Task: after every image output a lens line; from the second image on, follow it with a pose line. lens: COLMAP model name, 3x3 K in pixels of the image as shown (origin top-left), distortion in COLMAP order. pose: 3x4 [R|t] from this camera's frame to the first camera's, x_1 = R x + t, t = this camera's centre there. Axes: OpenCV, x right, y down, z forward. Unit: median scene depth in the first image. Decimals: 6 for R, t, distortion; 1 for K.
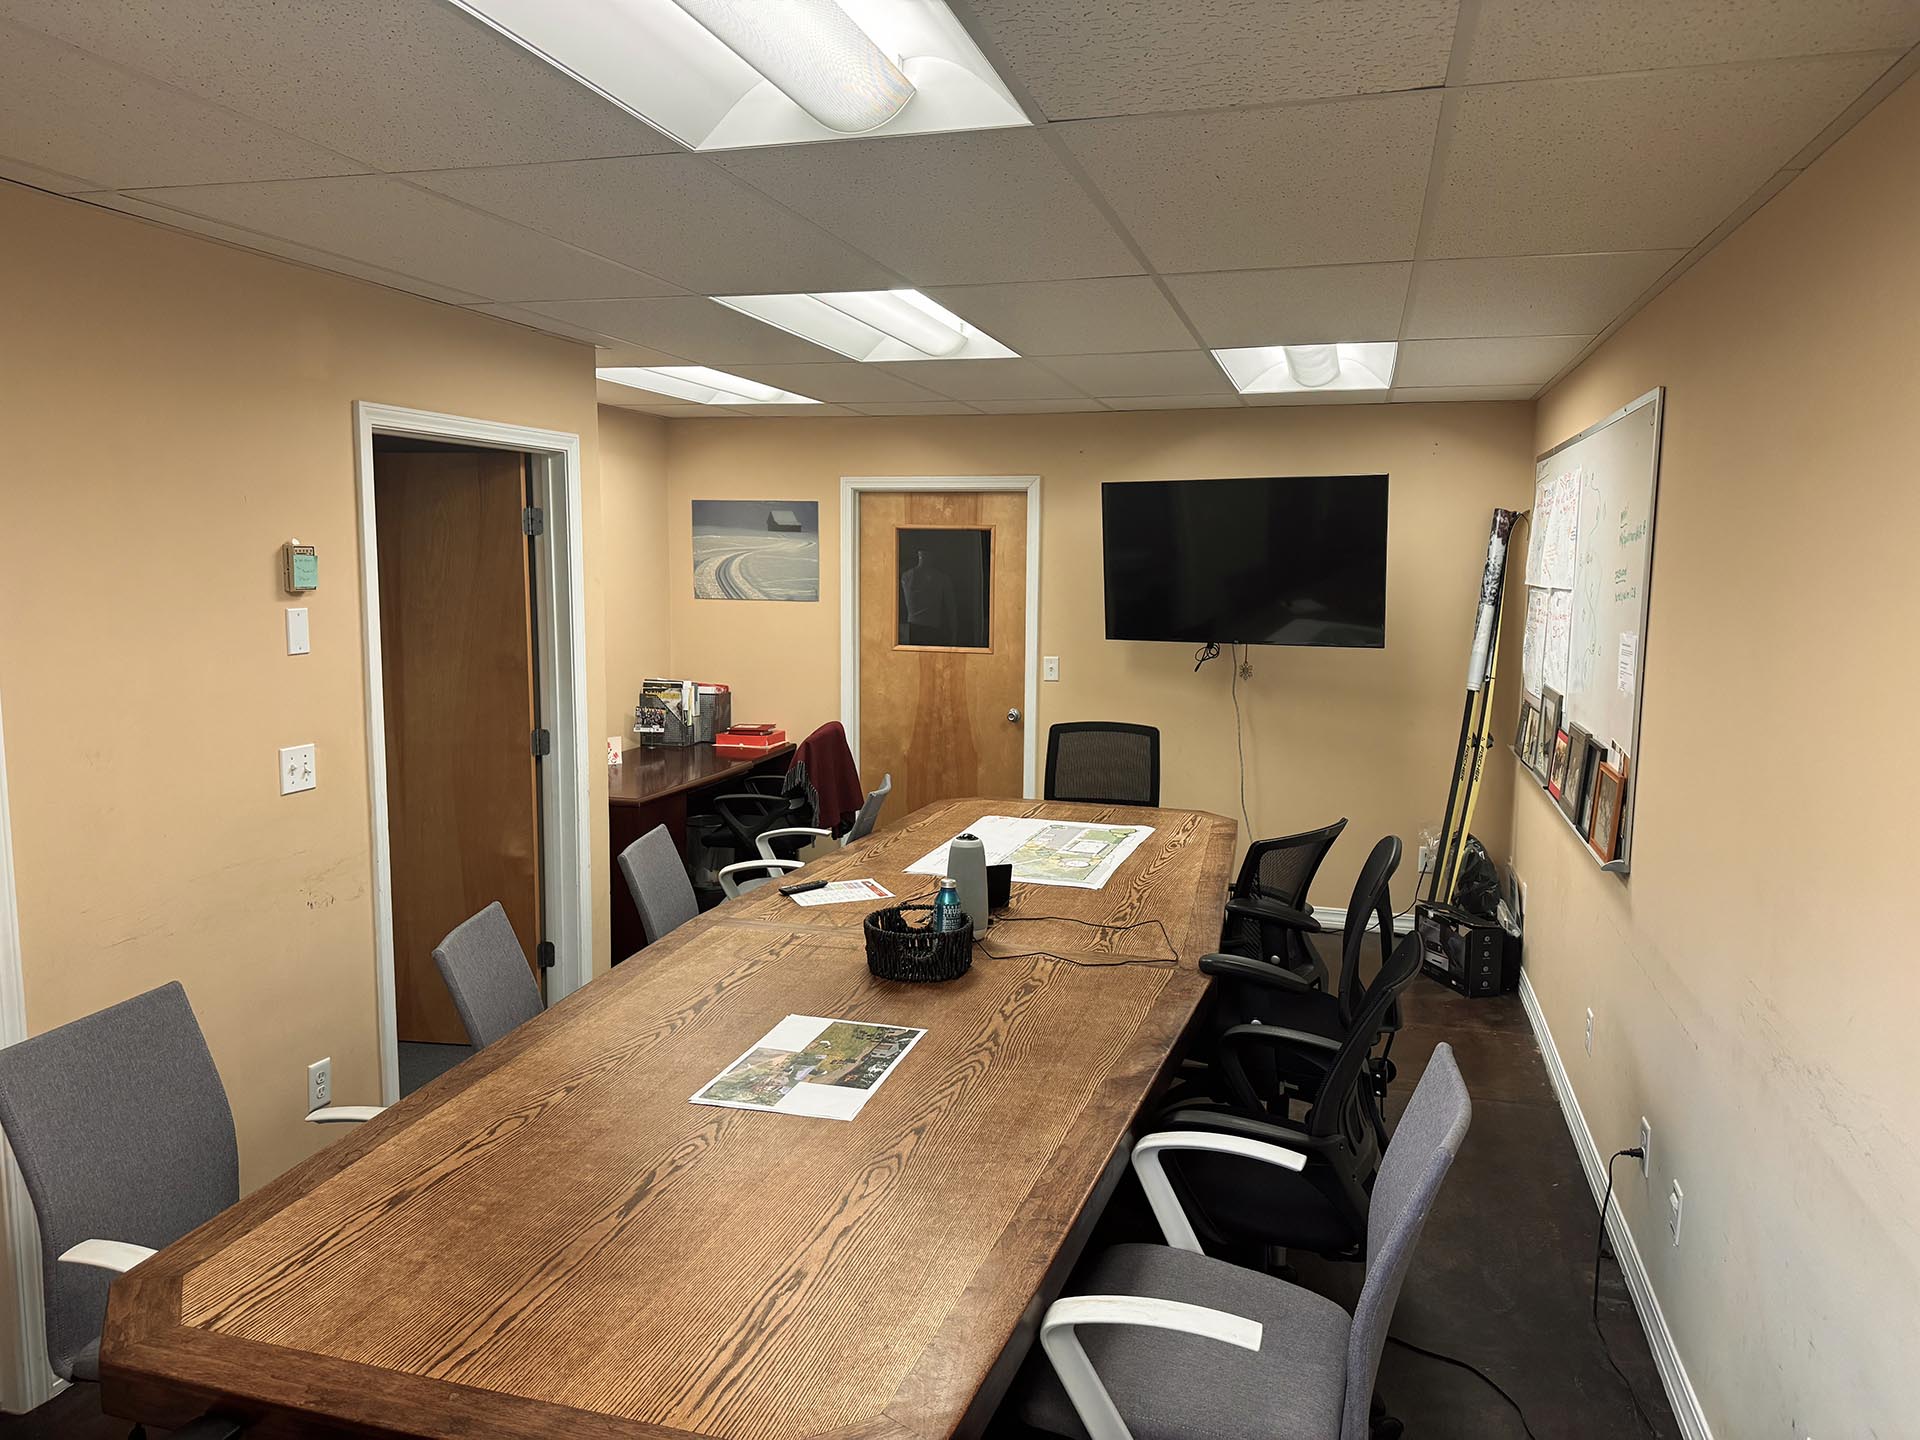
lens RADIAL K [[1339.0, 0, 960.0], [0, 1339.0, 720.0], [0, 0, 1]] dist [0.185767, -0.345672]
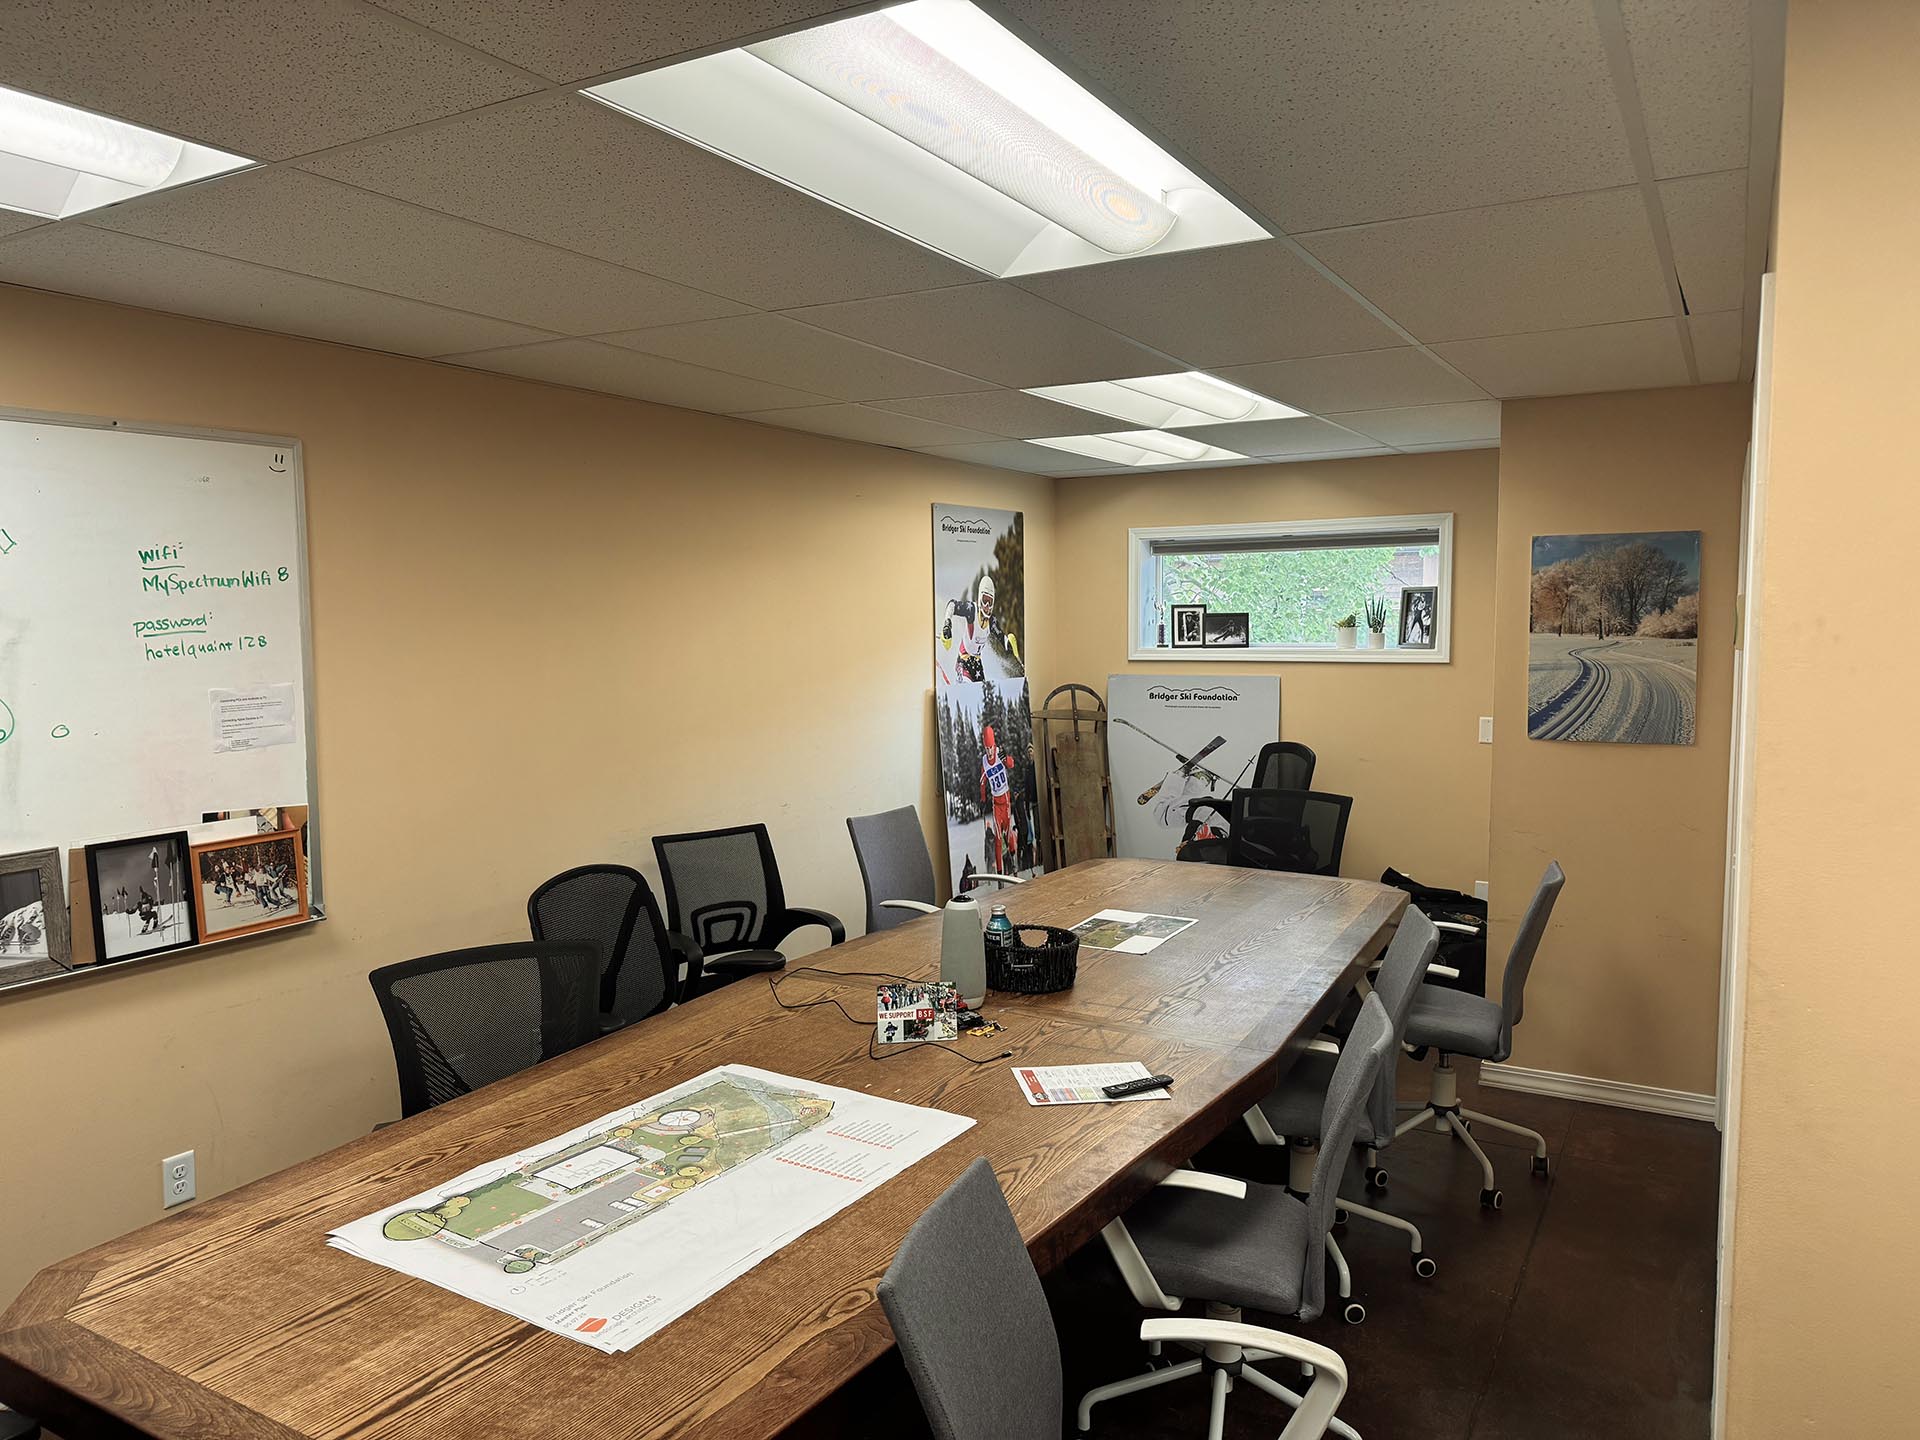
lens RADIAL K [[1339.0, 0, 960.0], [0, 1339.0, 720.0], [0, 0, 1]] dist [0.185767, -0.345672]
pose [[-0.971972, -0.021466, 0.234115, -0.233953], [0.027915, 0.978241, 0.205587, -0.255143], [-0.233434, 0.206360, -0.950223, 2.061918]]
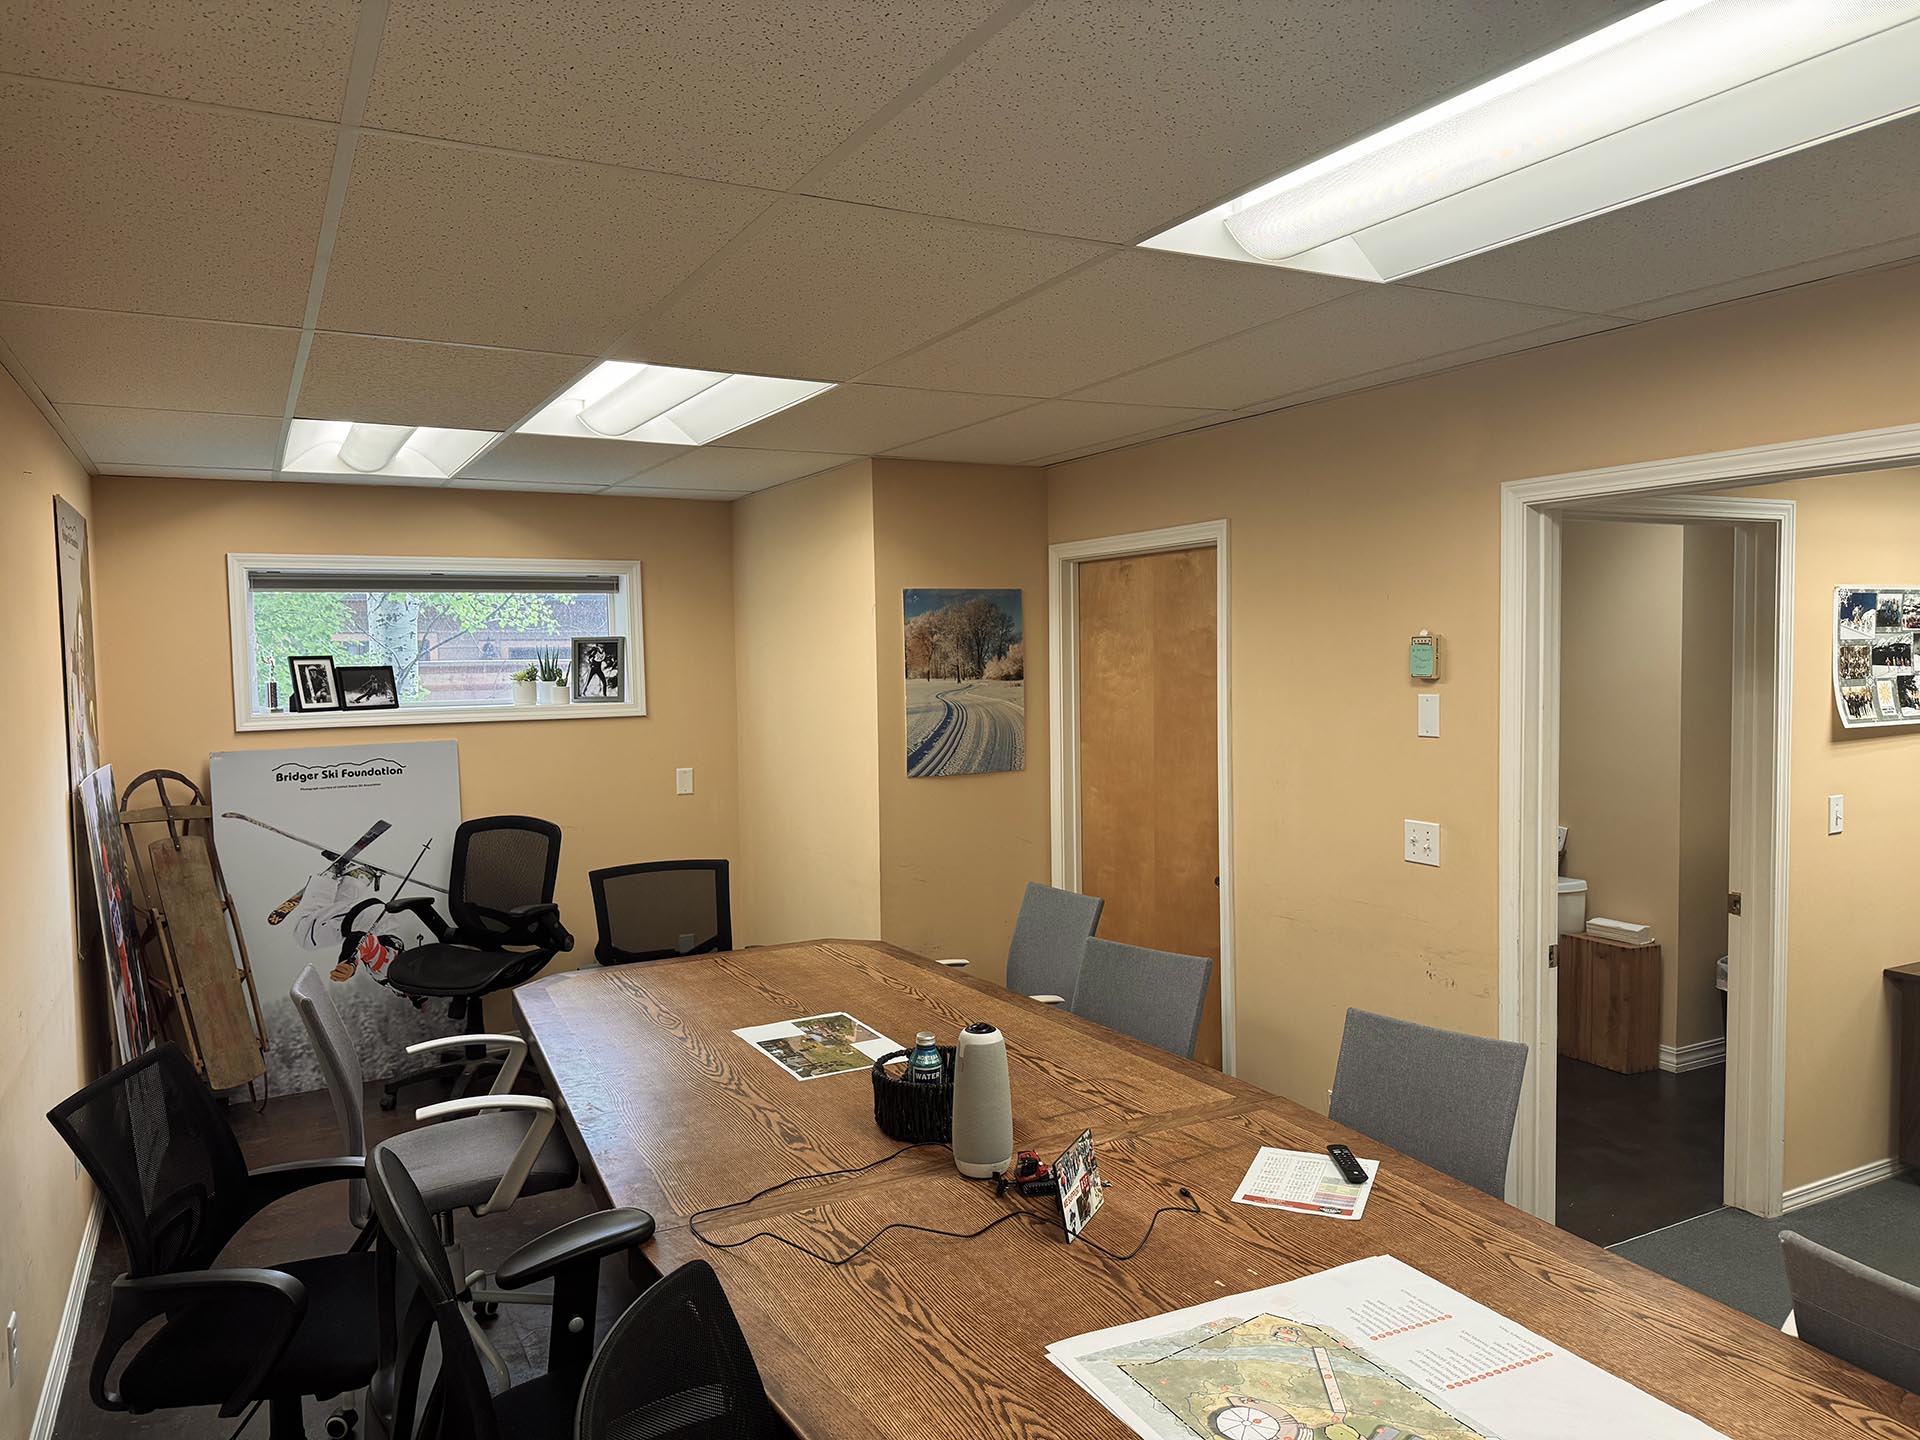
lens RADIAL K [[1339.0, 0, 960.0], [0, 1339.0, 720.0], [0, 0, 1]] dist [0.185767, -0.345672]
pose [[-0.718419, 0.040342, -0.694440, 0.565509], [-0.076960, 0.987578, 0.136989, -0.194694], [0.691340, 0.151860, -0.706390, 1.629601]]
